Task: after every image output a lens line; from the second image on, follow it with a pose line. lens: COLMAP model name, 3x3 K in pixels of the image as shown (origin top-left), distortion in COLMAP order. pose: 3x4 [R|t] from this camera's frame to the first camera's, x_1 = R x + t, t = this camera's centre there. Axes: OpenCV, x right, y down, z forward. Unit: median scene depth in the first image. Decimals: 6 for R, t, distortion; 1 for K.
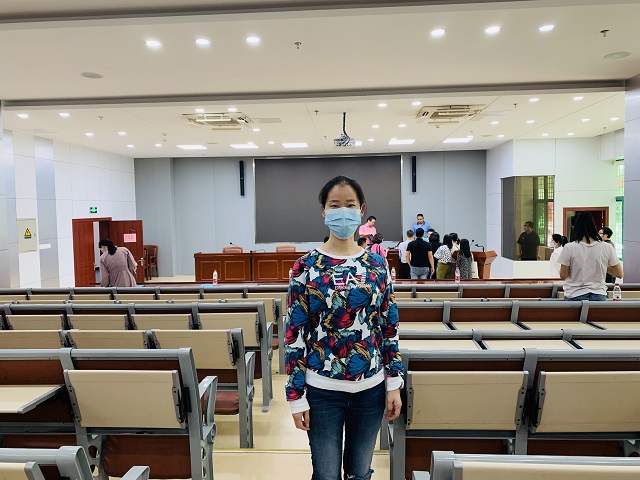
lens RADIAL K [[493.0, 0, 323.4], [0, 493.0, 236.8], [0, 0, 1]] dist [0.023863, 0.003782]
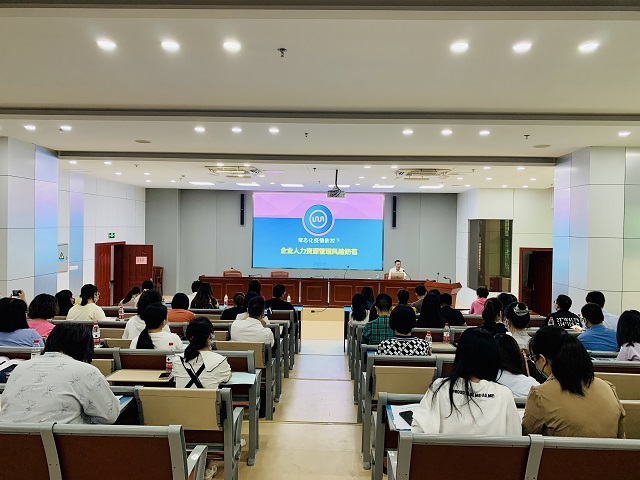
lens RADIAL K [[493.0, 0, 322.0], [0, 493.0, 234.5], [0, 0, 1]] dist [0.023863, 0.003782]
pose [[0.999001, 0.034277, 0.028659, -0.015971], [-0.033037, 0.998543, -0.042668, -0.023454], [-0.030080, 0.041679, 0.998678, -0.146856]]
